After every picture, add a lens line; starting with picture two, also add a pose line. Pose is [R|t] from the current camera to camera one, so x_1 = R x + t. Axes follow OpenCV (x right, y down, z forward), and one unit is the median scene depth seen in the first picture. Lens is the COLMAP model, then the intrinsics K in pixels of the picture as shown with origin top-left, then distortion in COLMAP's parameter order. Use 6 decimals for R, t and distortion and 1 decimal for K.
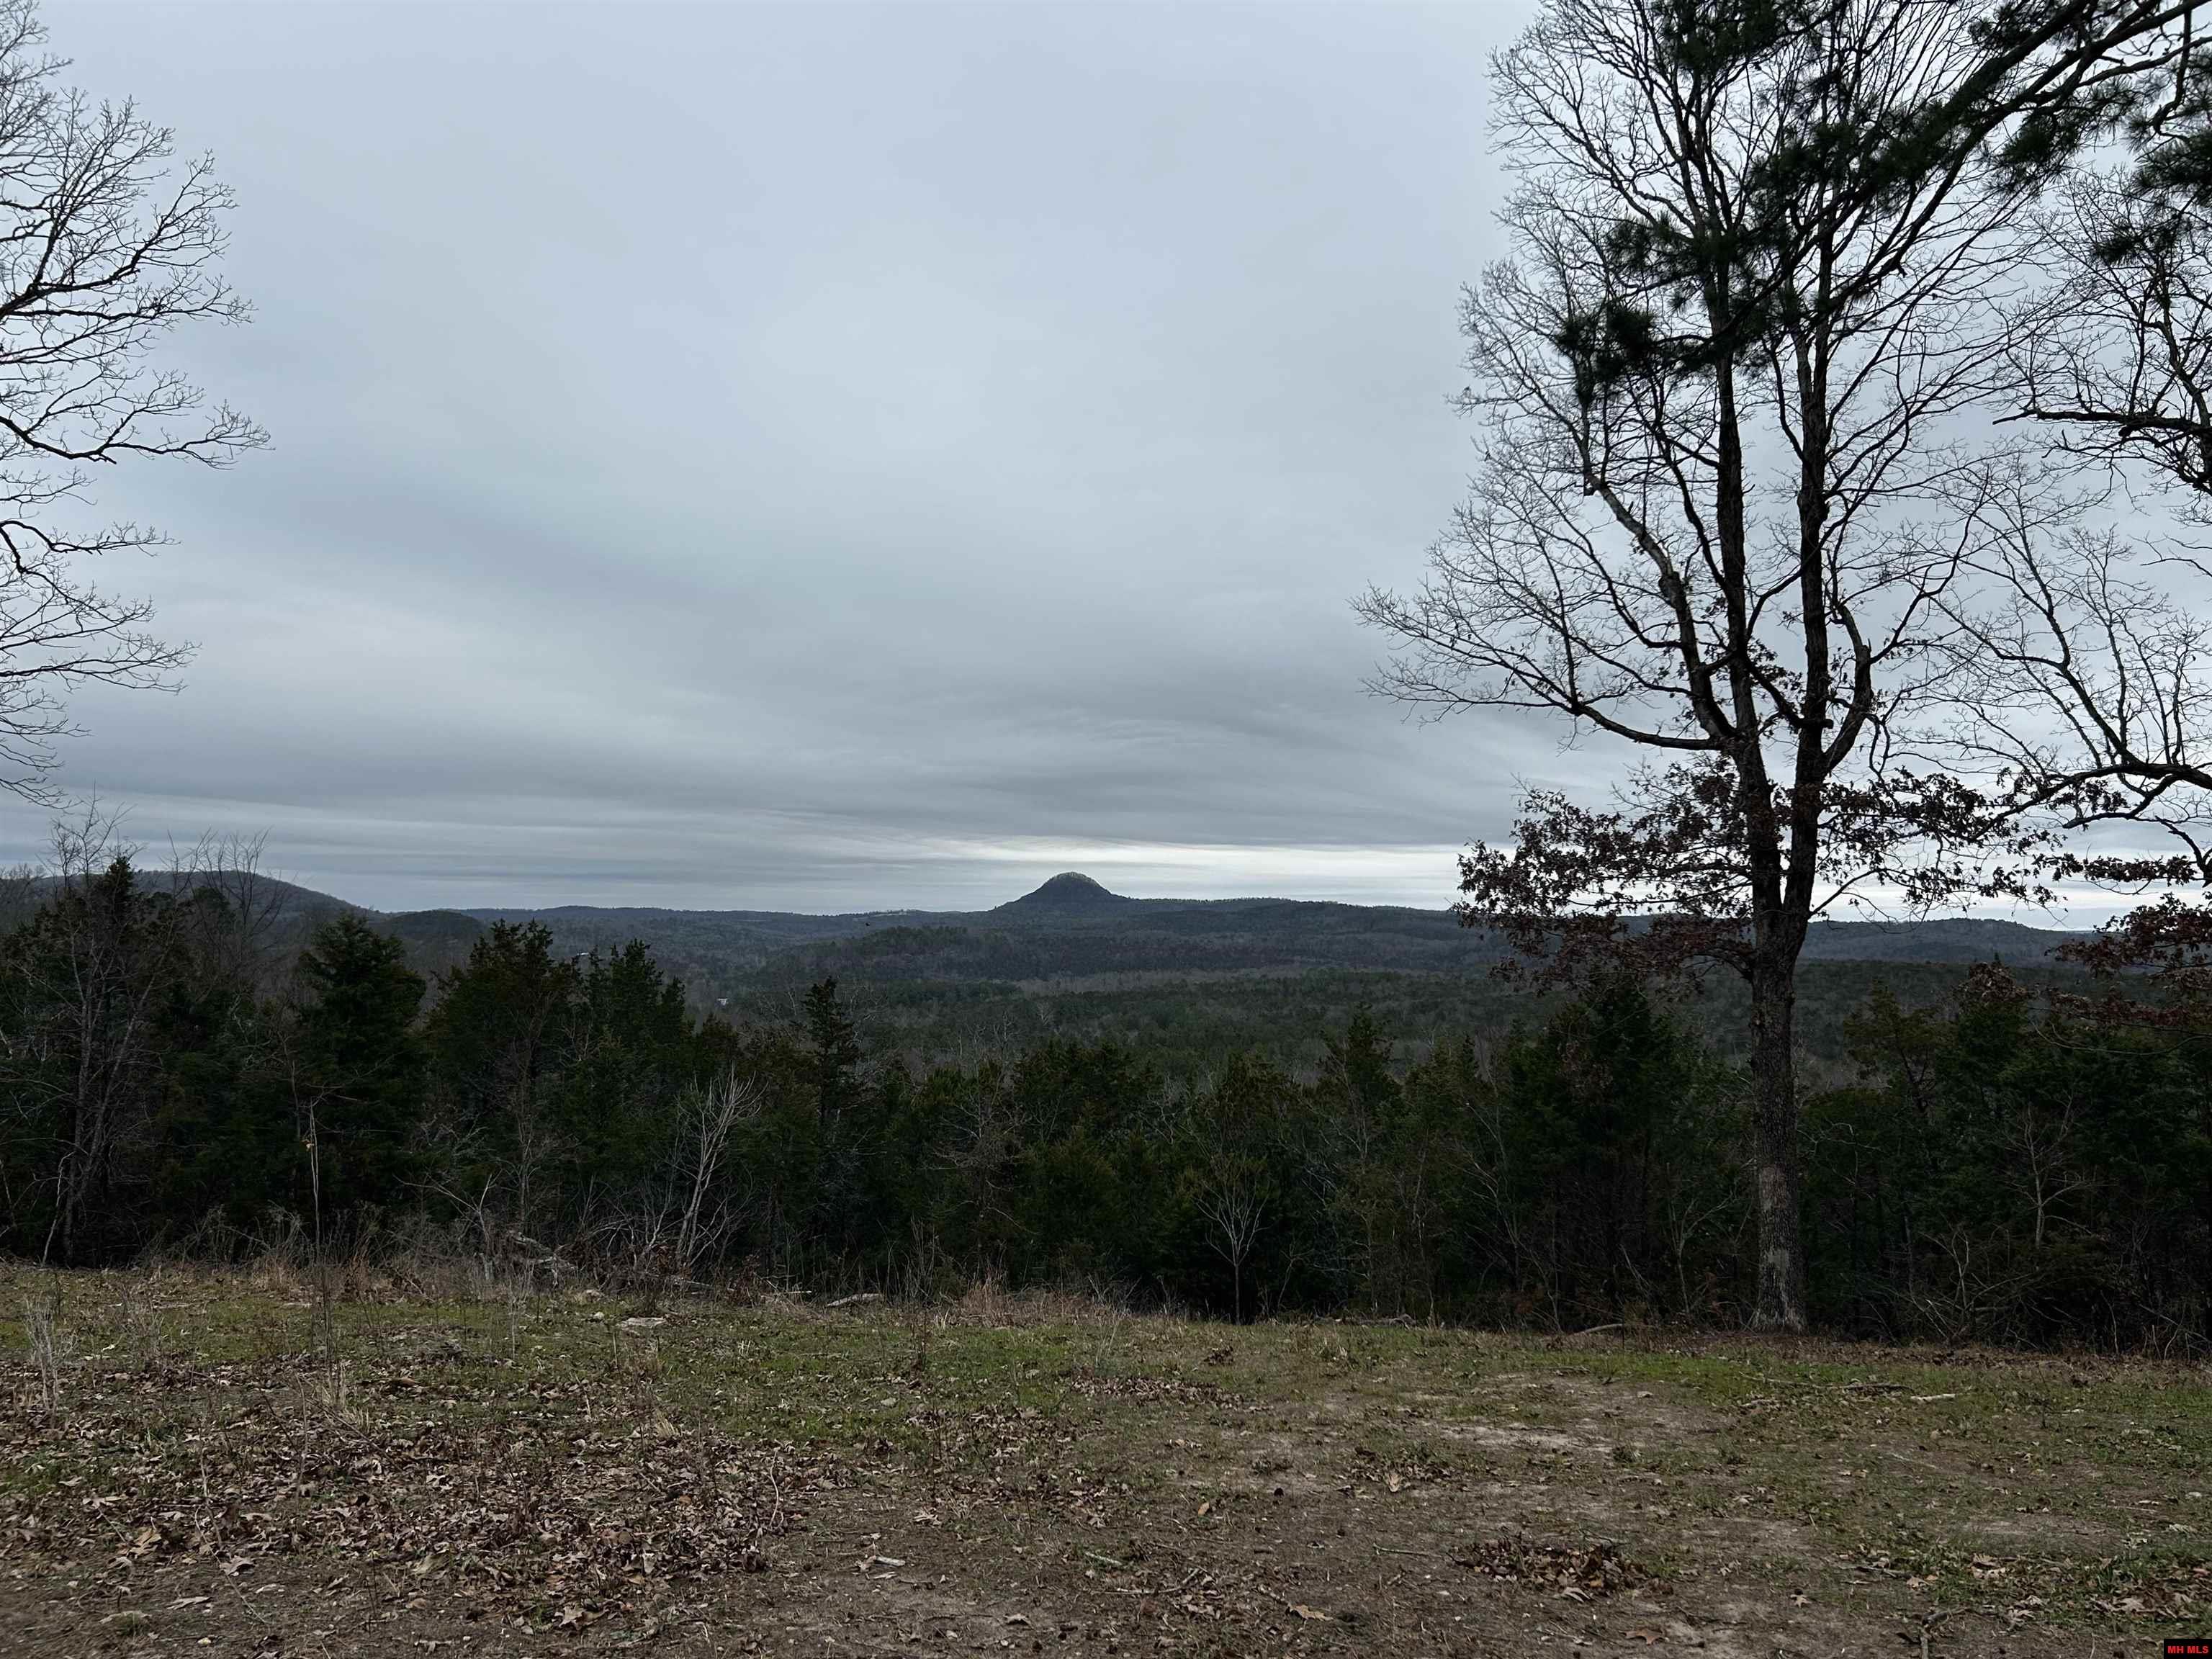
lens RADIAL K [[1596.0, 0, 1110.9], [0, 1596.0, 867.8], [0, 0, 1]] dist [0.077055, -0.076513]
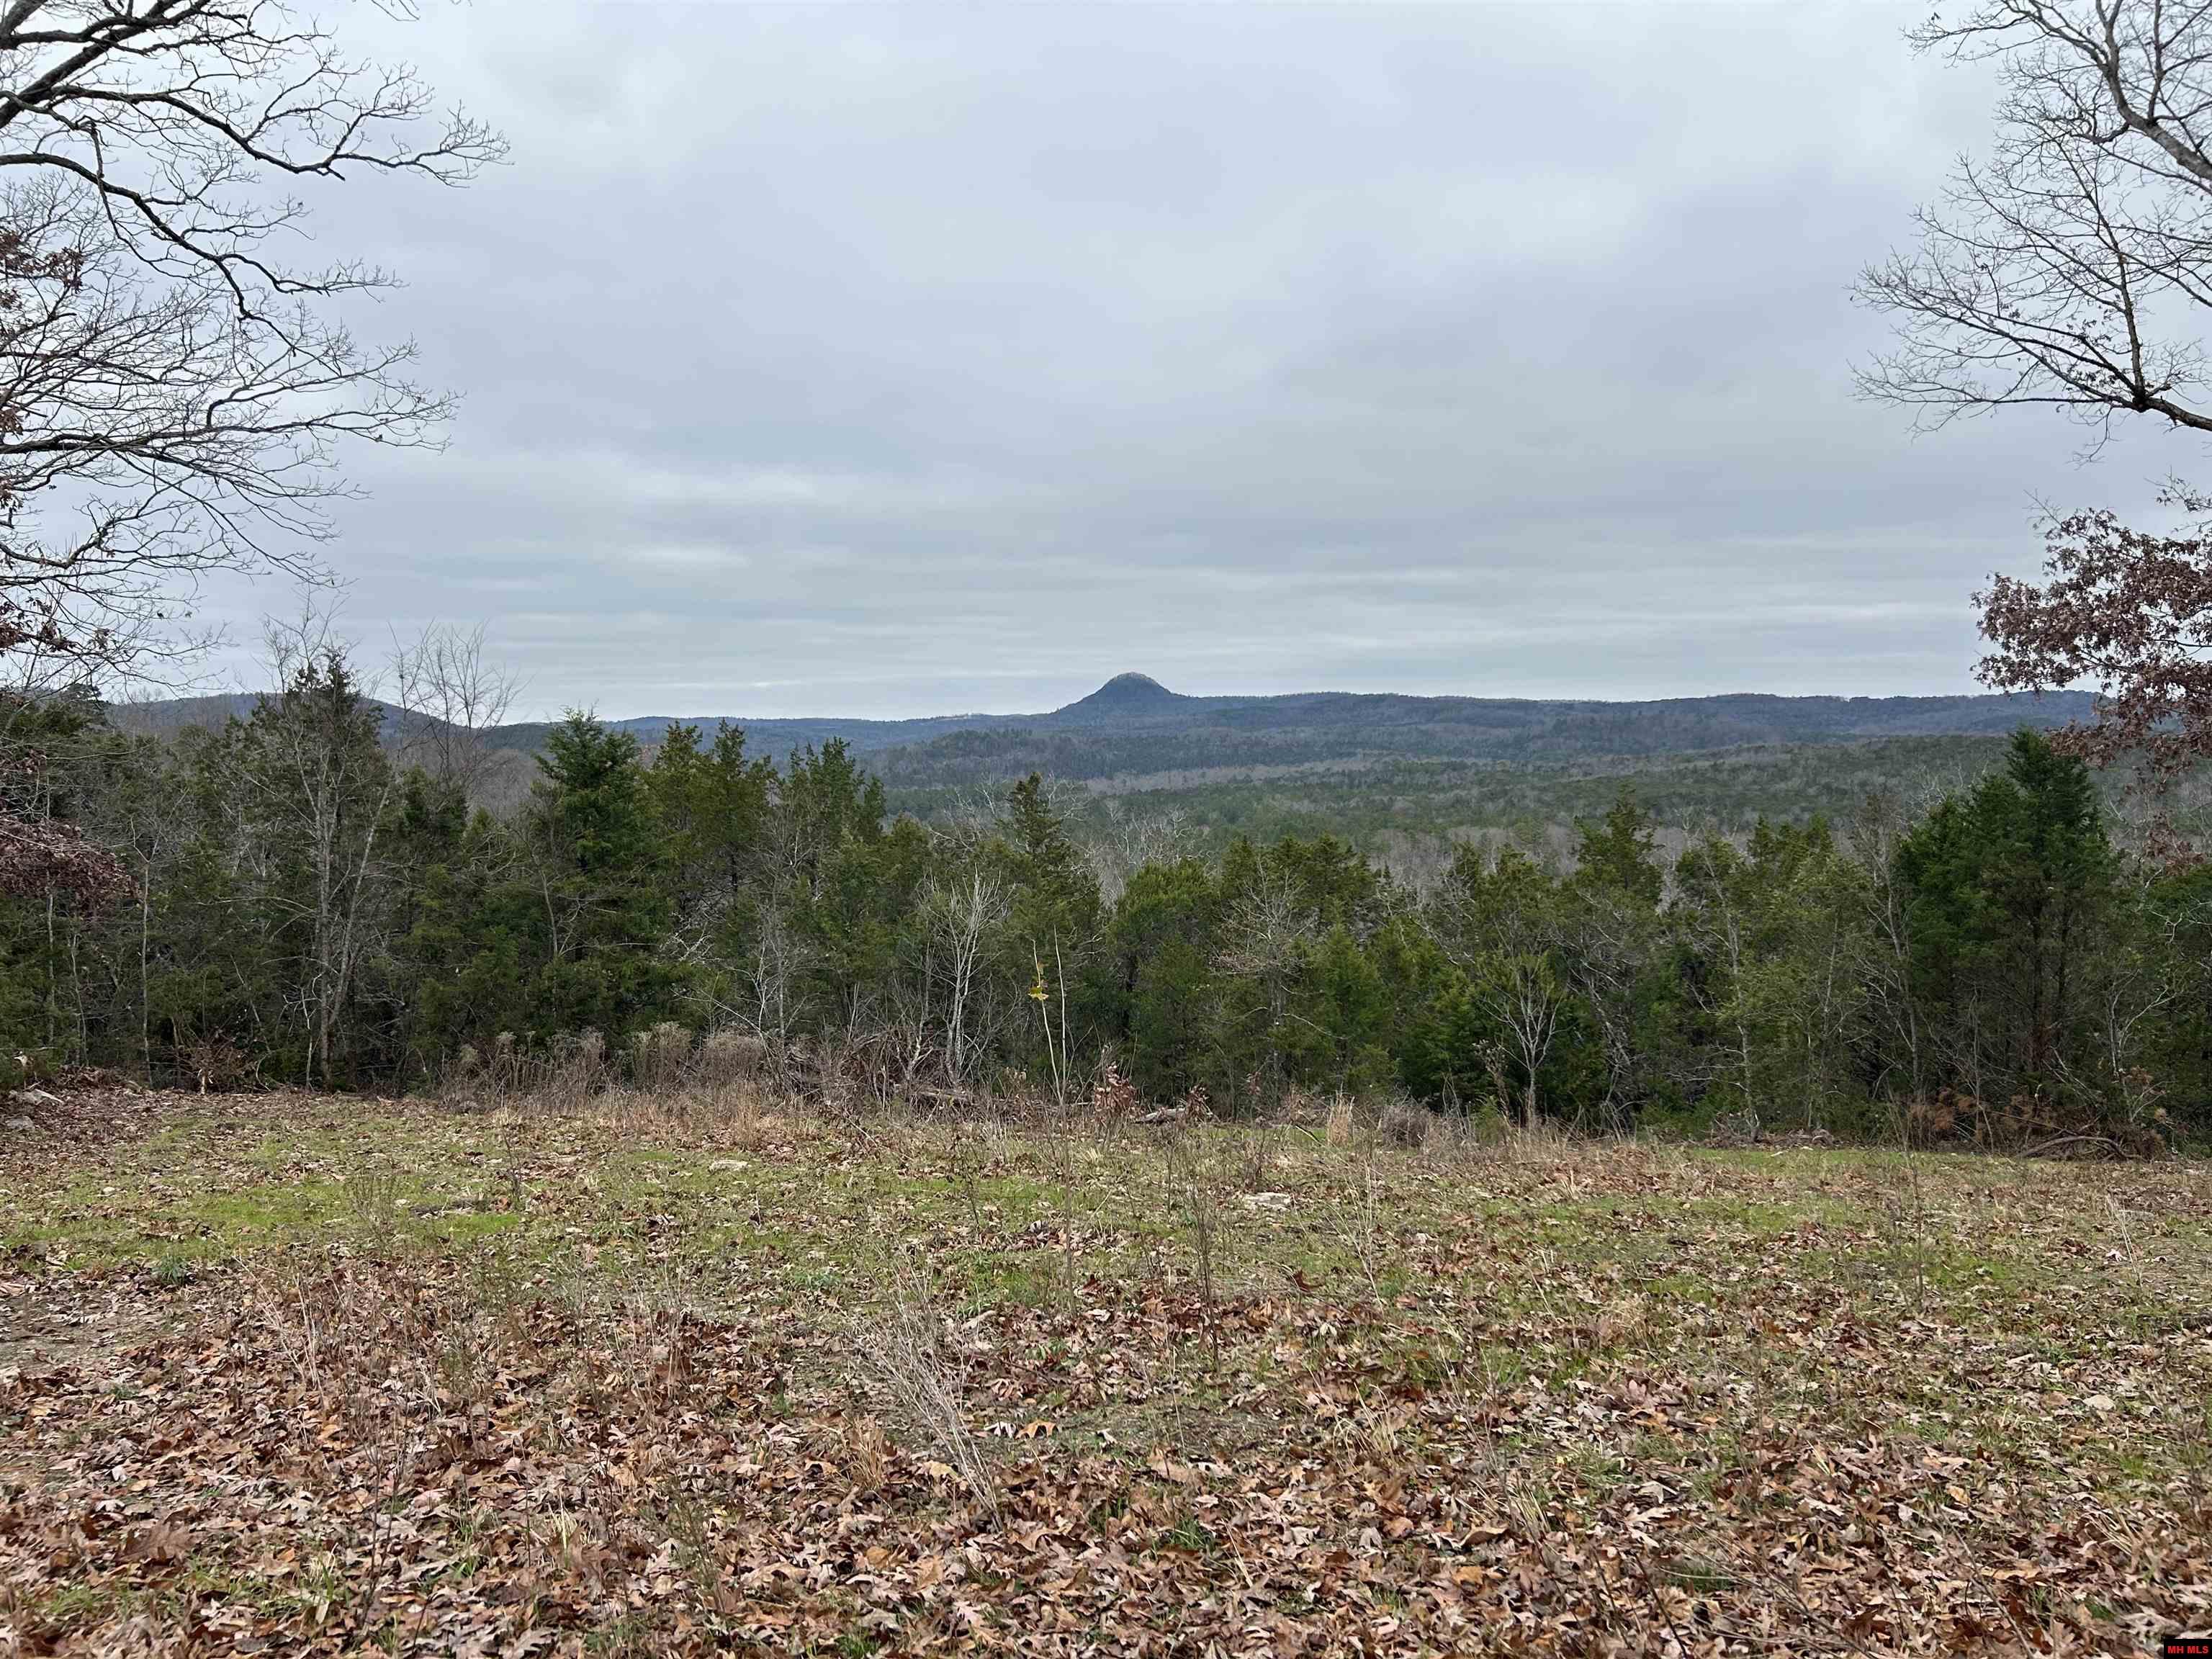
lens RADIAL K [[1576.3, 0, 1106.0], [0, 1576.3, 829.5], [0, 0, 1]] dist [0.076443, -0.067299]
pose [[0.998592, -0.023170, -0.047721, -0.157168], [0.027956, 0.994371, 0.102201, 0.013181], [0.045085, -0.103392, 0.993618, 0.126543]]
